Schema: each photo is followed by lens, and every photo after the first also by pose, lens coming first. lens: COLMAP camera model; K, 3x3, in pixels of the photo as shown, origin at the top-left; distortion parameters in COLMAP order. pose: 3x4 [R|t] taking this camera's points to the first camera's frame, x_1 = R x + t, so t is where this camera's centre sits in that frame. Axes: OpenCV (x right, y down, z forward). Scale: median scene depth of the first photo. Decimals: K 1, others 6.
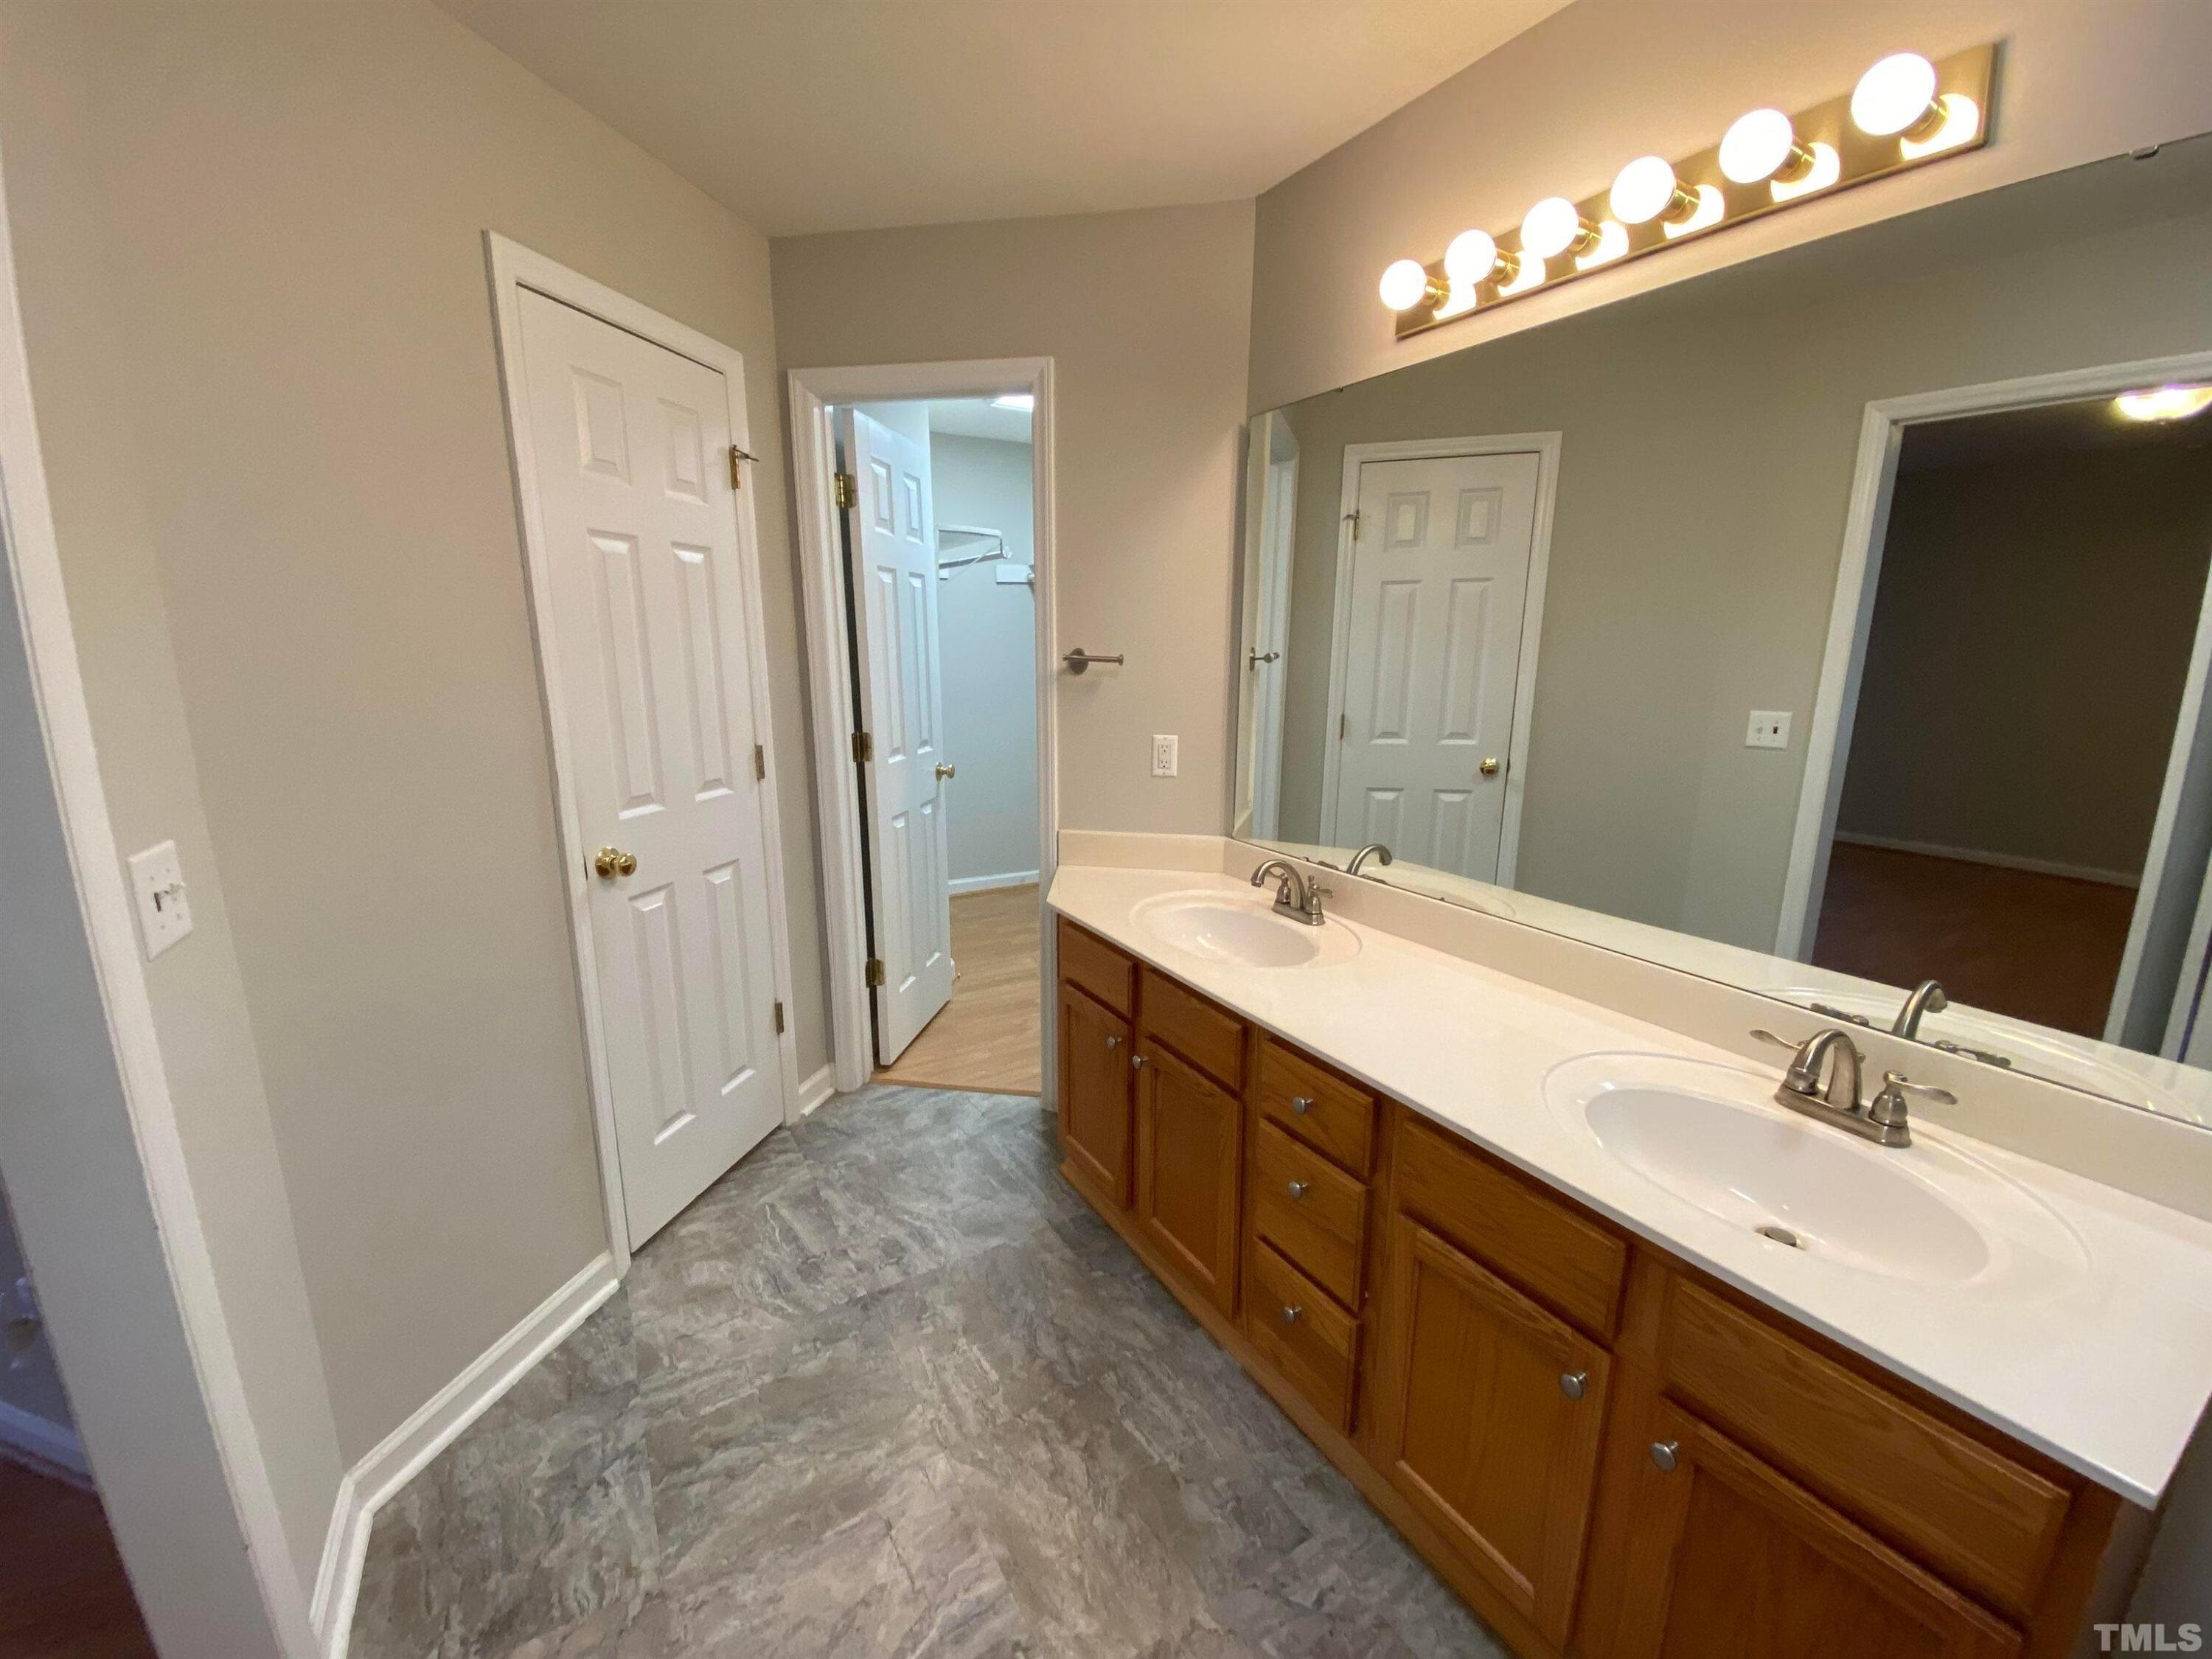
lens RADIAL K [[917.0, 0, 1096.5], [0, 917.0, 828.6], [0, 0, 1]] dist [0.047103, -0.031114]
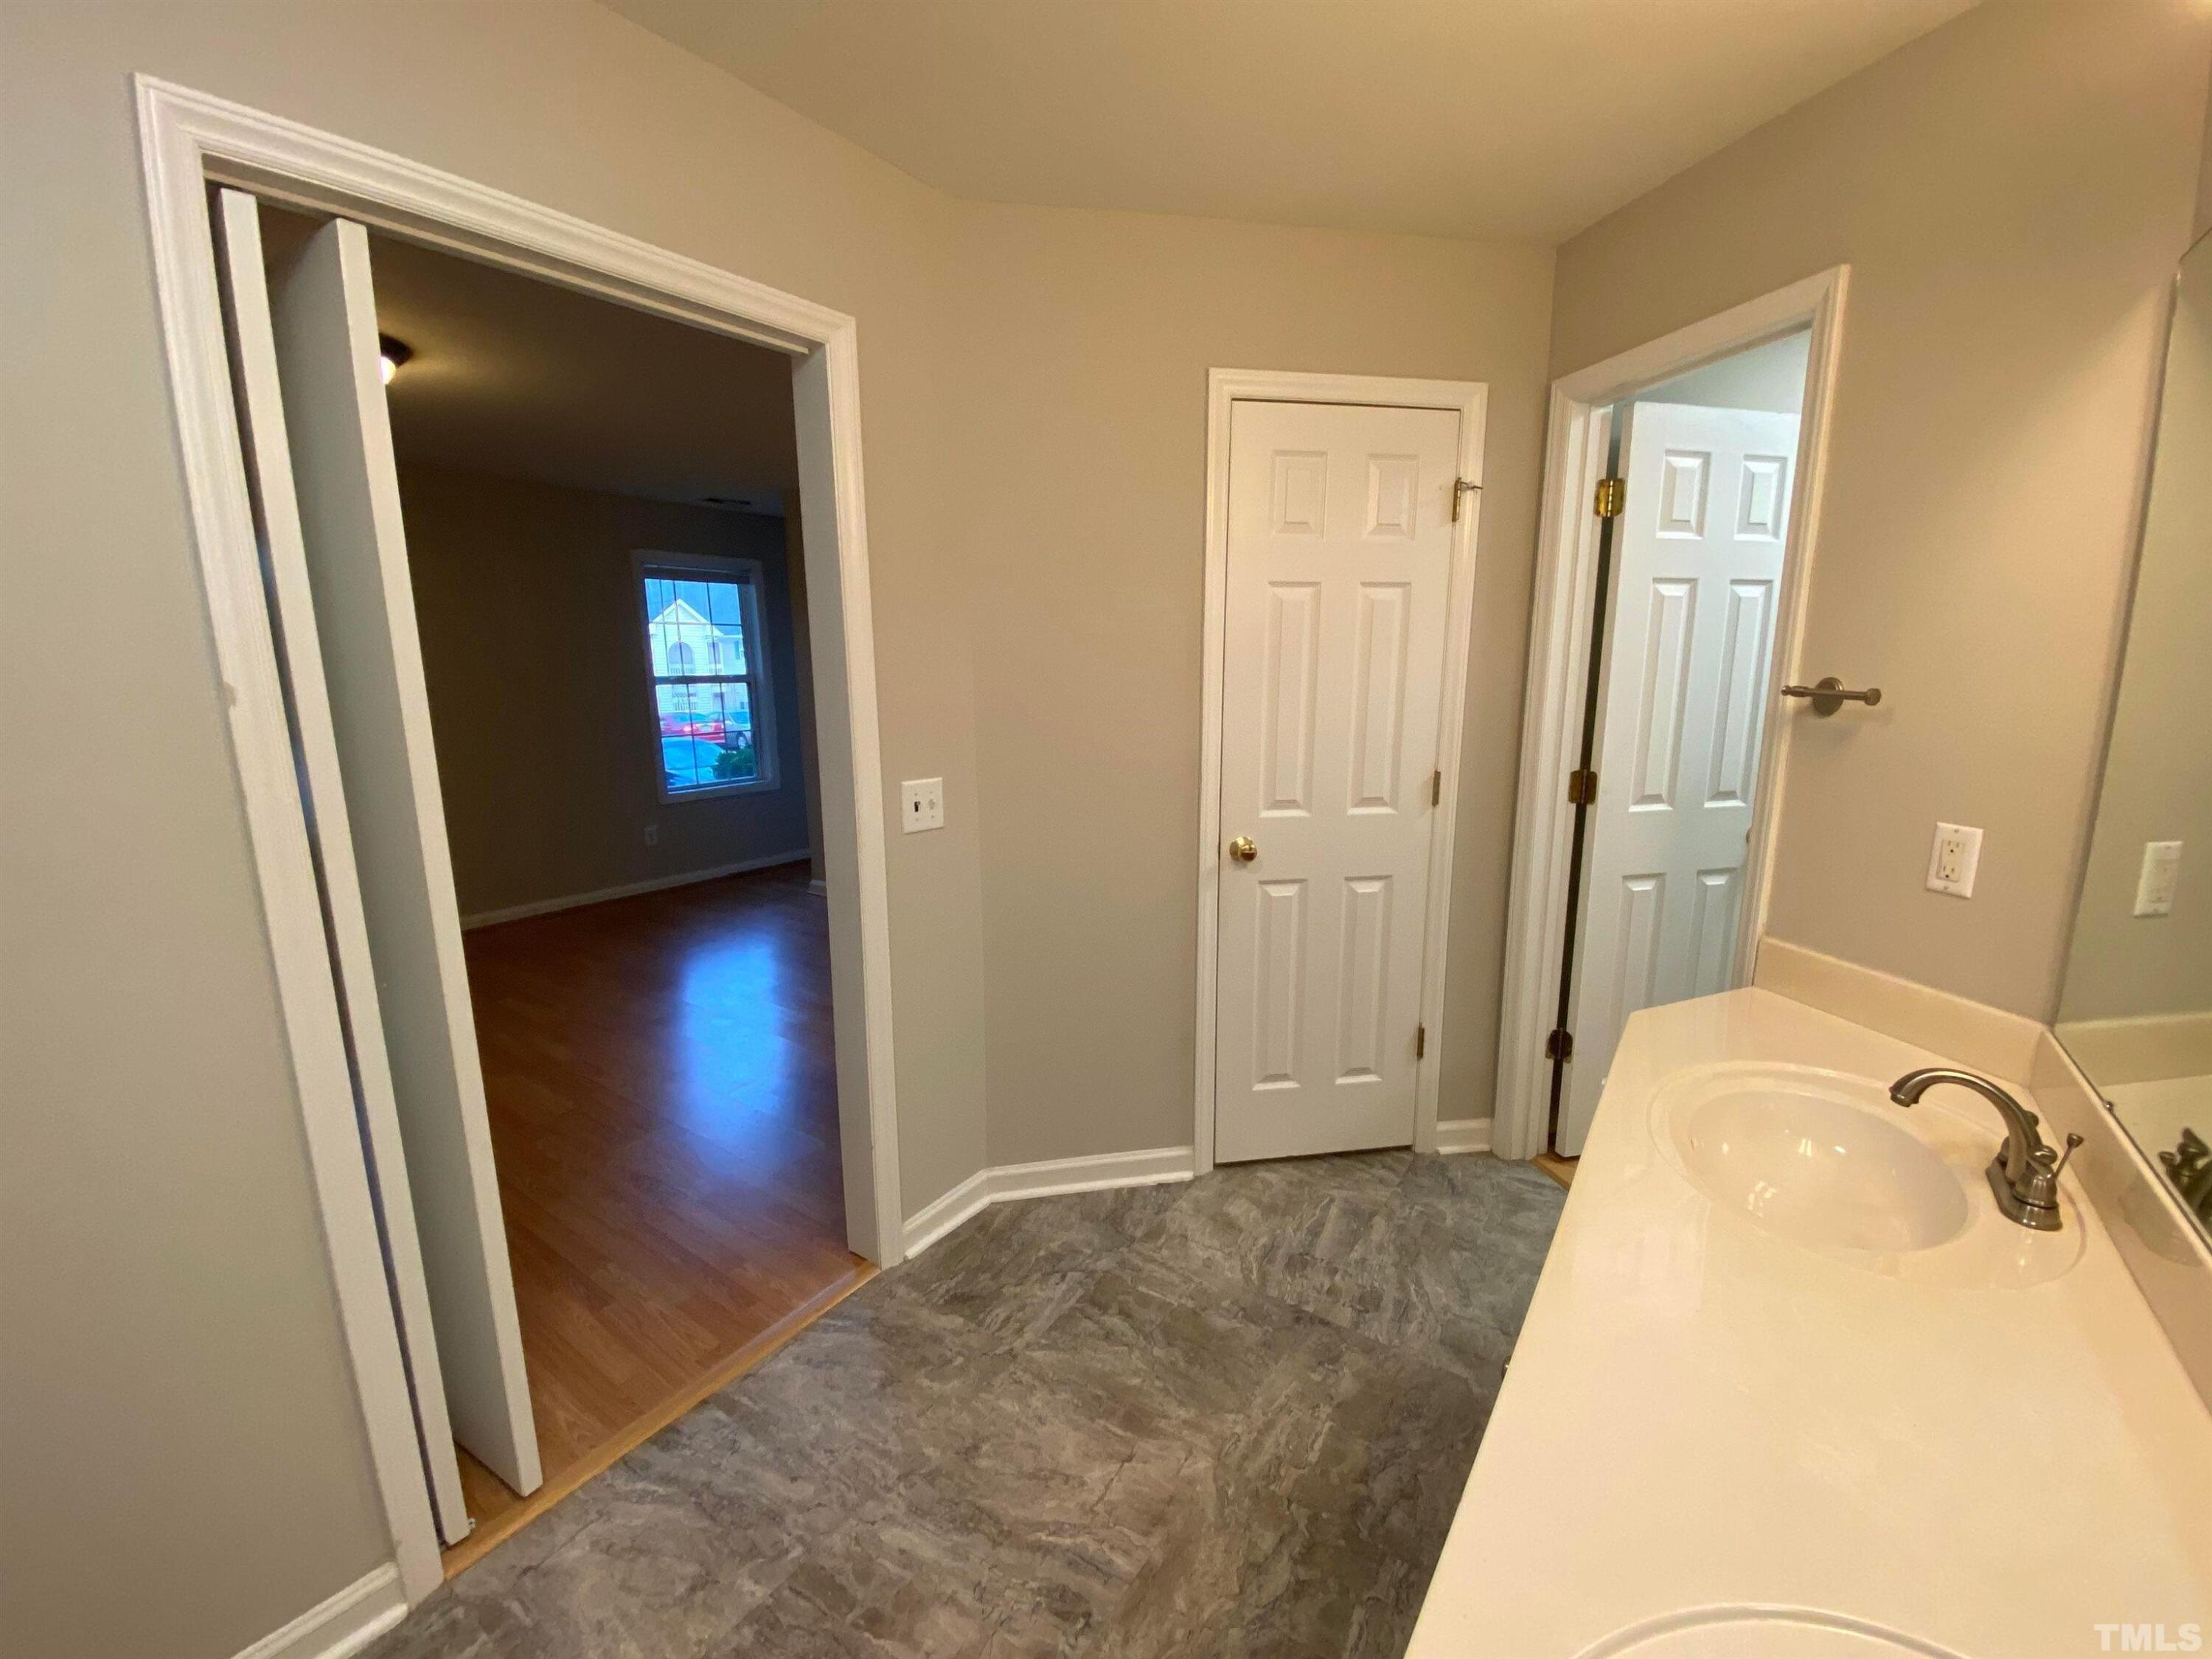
lens RADIAL K [[917.0, 0, 1096.5], [0, 917.0, 828.6], [0, 0, 1]] dist [0.047103, -0.031114]
pose [[0.409677, 0.164453, -0.897285, 0.552955], [-0.182113, 0.978560, 0.096201, -0.079874], [0.893868, 0.123996, 0.430843, 0.336119]]
